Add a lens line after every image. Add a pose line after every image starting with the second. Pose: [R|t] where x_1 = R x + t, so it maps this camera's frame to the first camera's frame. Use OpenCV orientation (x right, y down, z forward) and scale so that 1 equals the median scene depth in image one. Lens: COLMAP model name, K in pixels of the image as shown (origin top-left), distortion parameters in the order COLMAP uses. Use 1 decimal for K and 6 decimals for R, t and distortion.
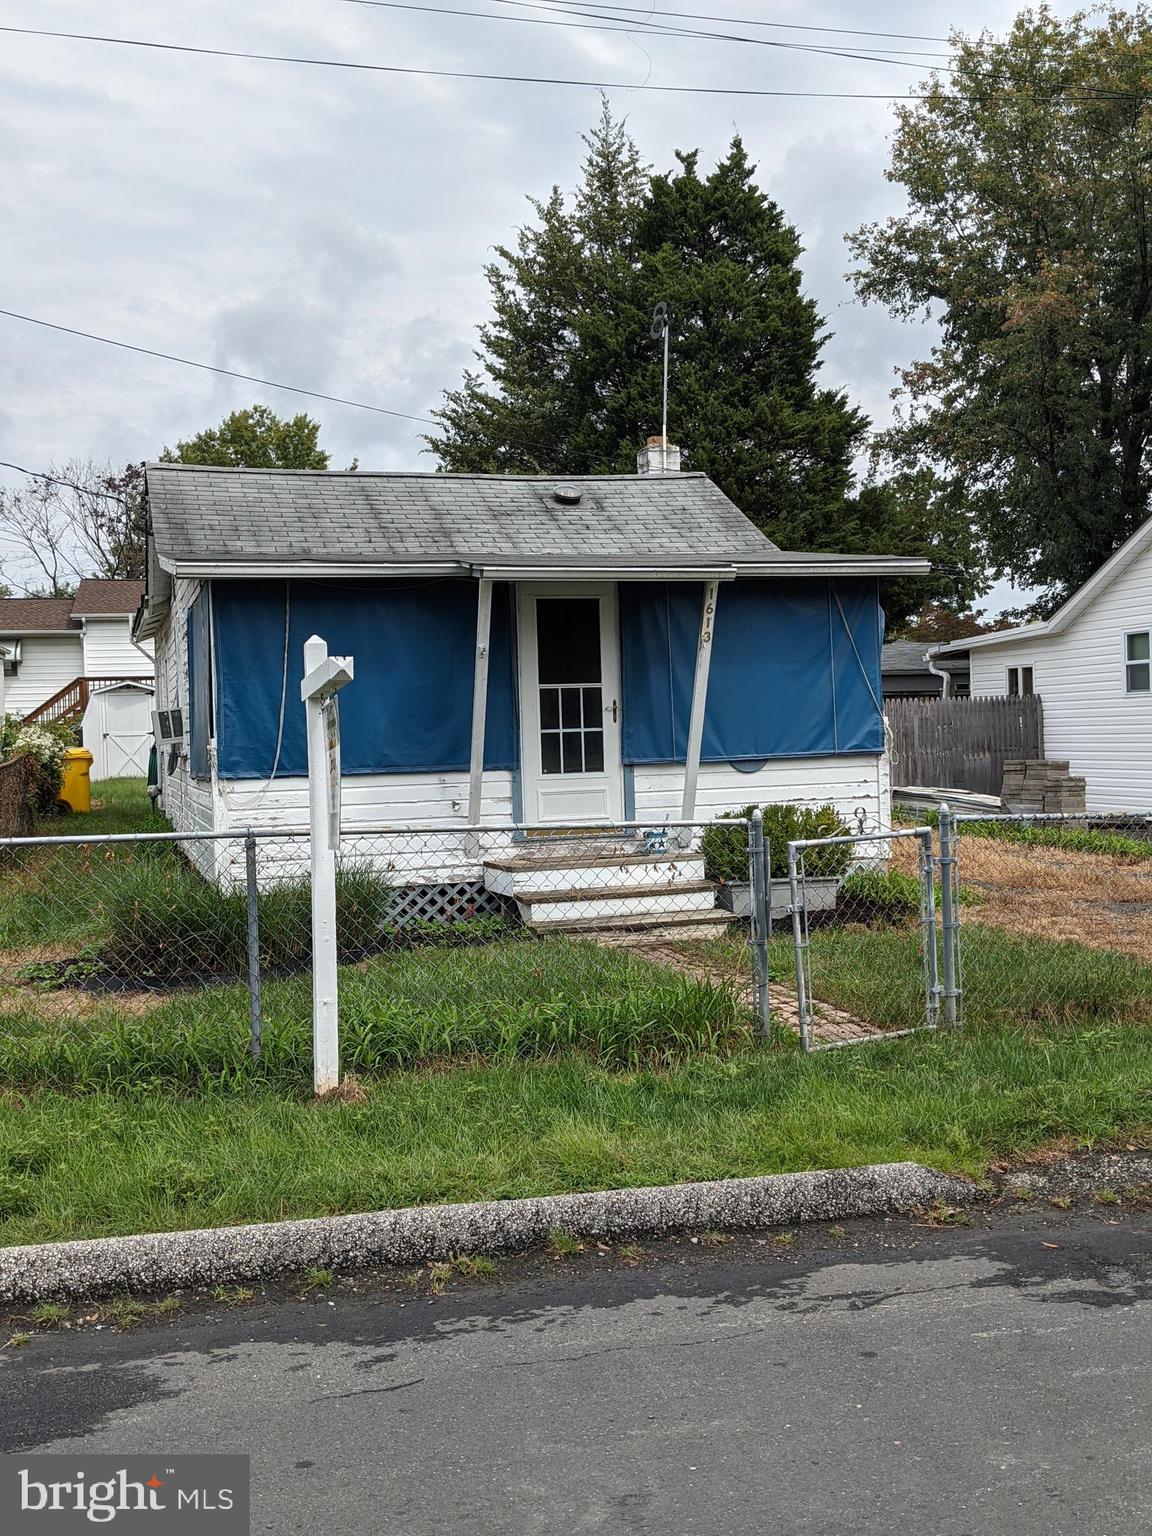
lens RADIAL K [[1212.0, 0, 577.3], [0, 1212.0, 766.0], [0, 0, 1]] dist [0.002215, 0.000085]
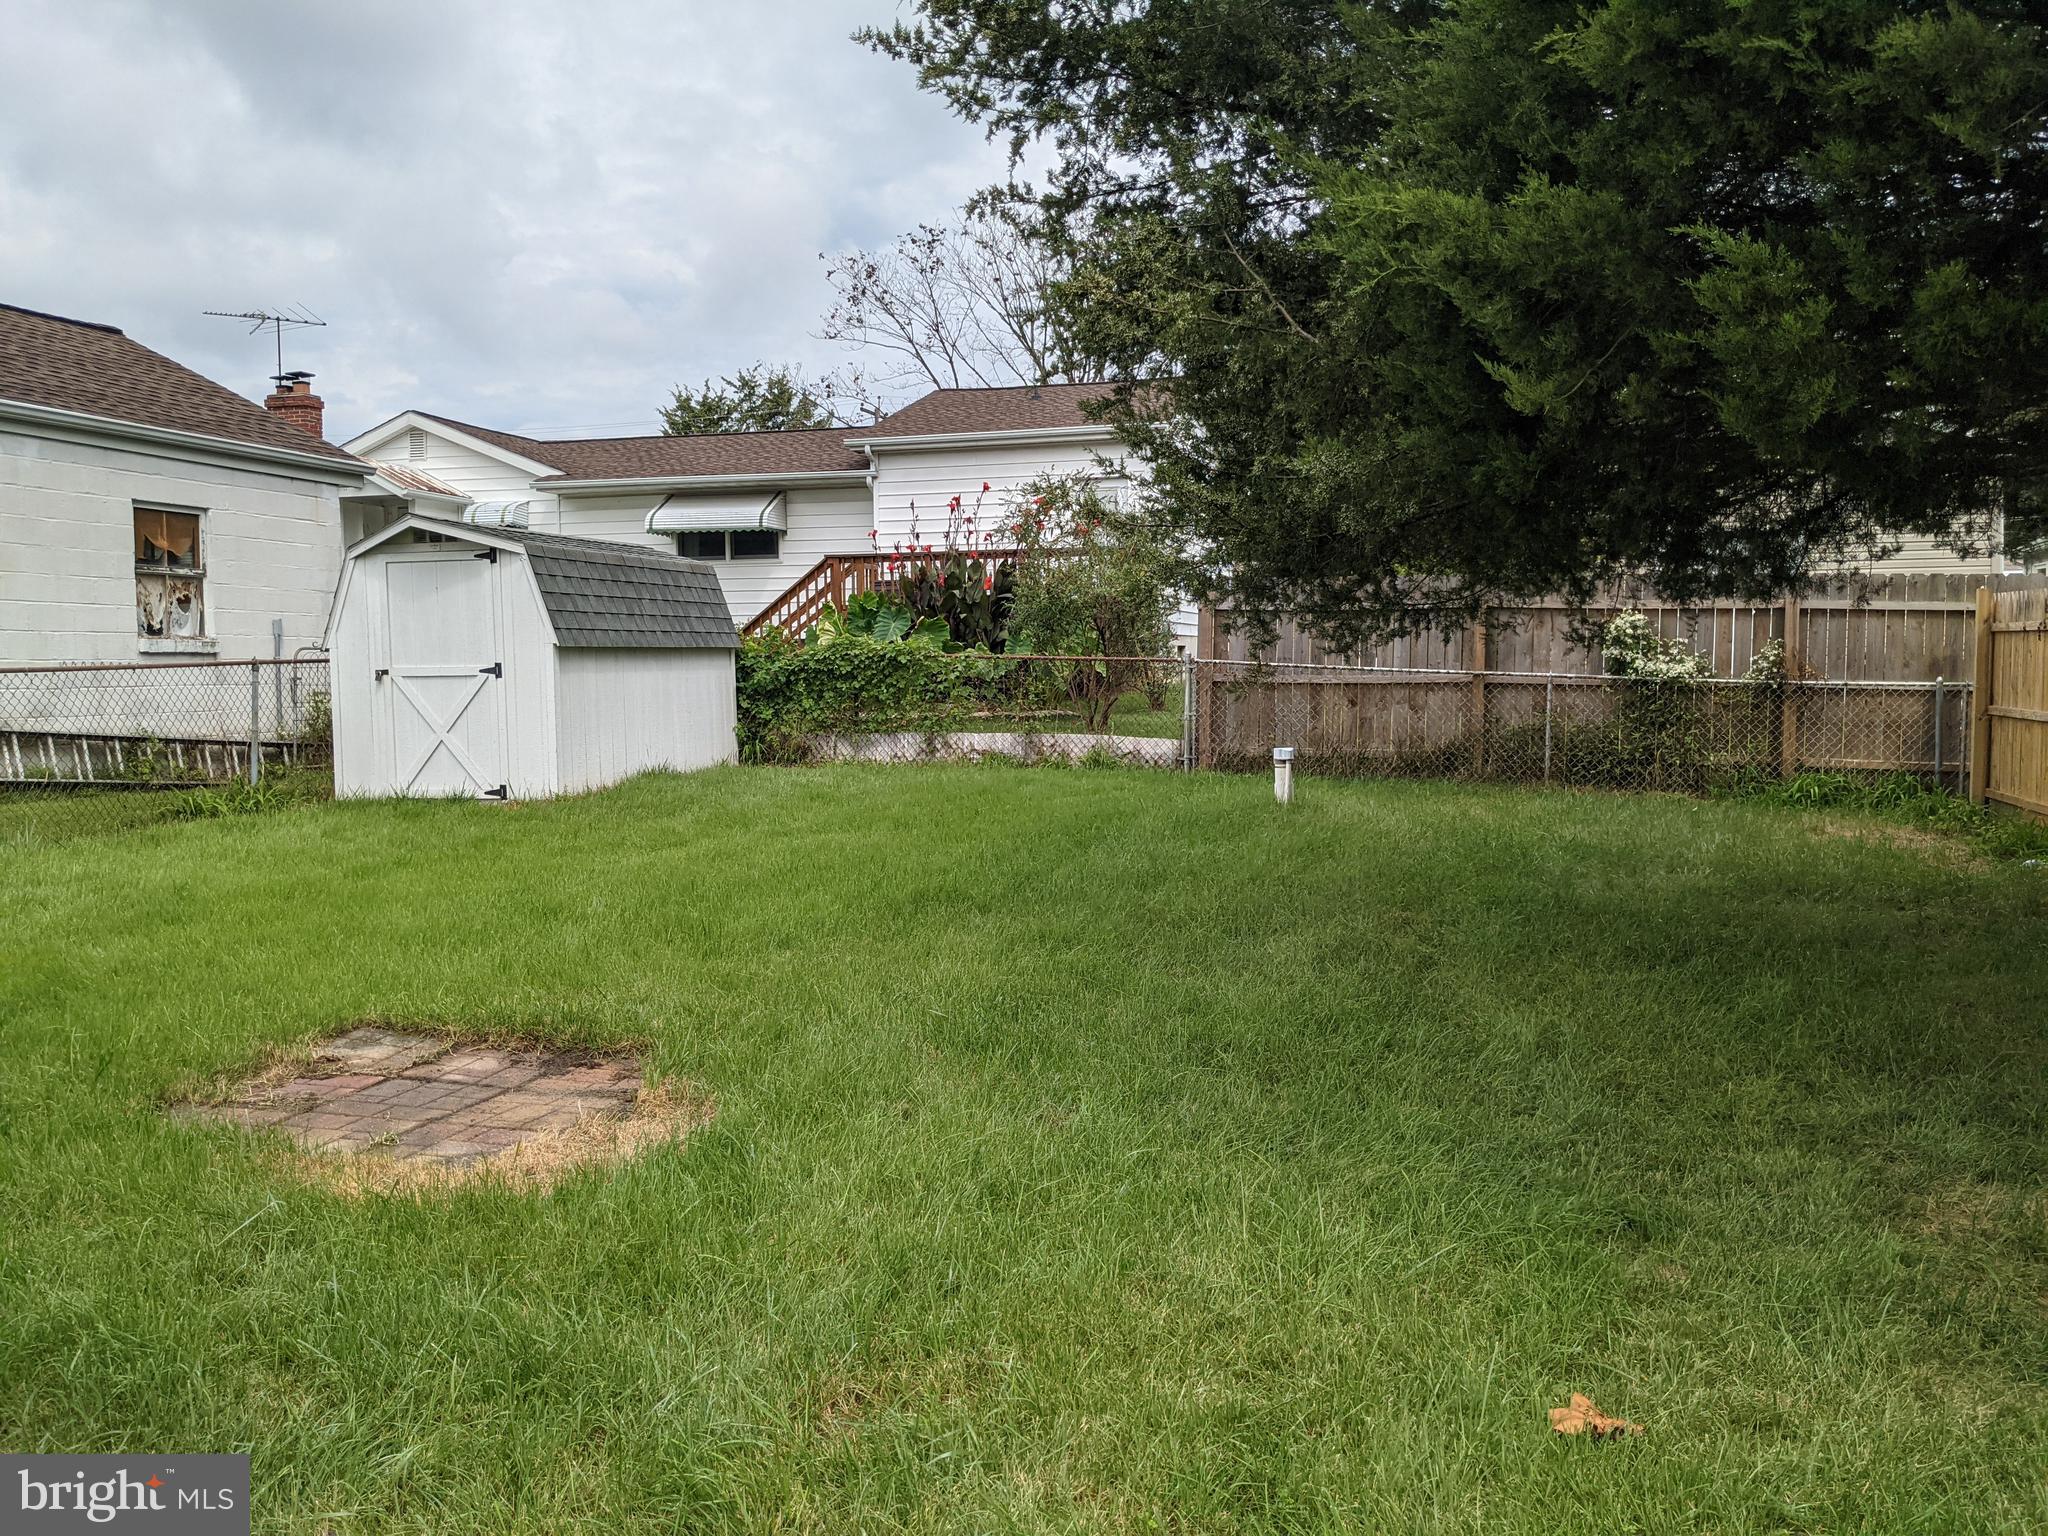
lens RADIAL K [[1616.0, 0, 1024.6], [0, 1616.0, 768.8], [0, 0, 1]] dist [0.002215, 0.000085]
pose [[0.874128, 0.063485, -0.481529, 0.003367], [-0.046656, 0.997811, 0.046858, -0.017269], [0.483450, -0.018494, 0.875177, 0.406482]]
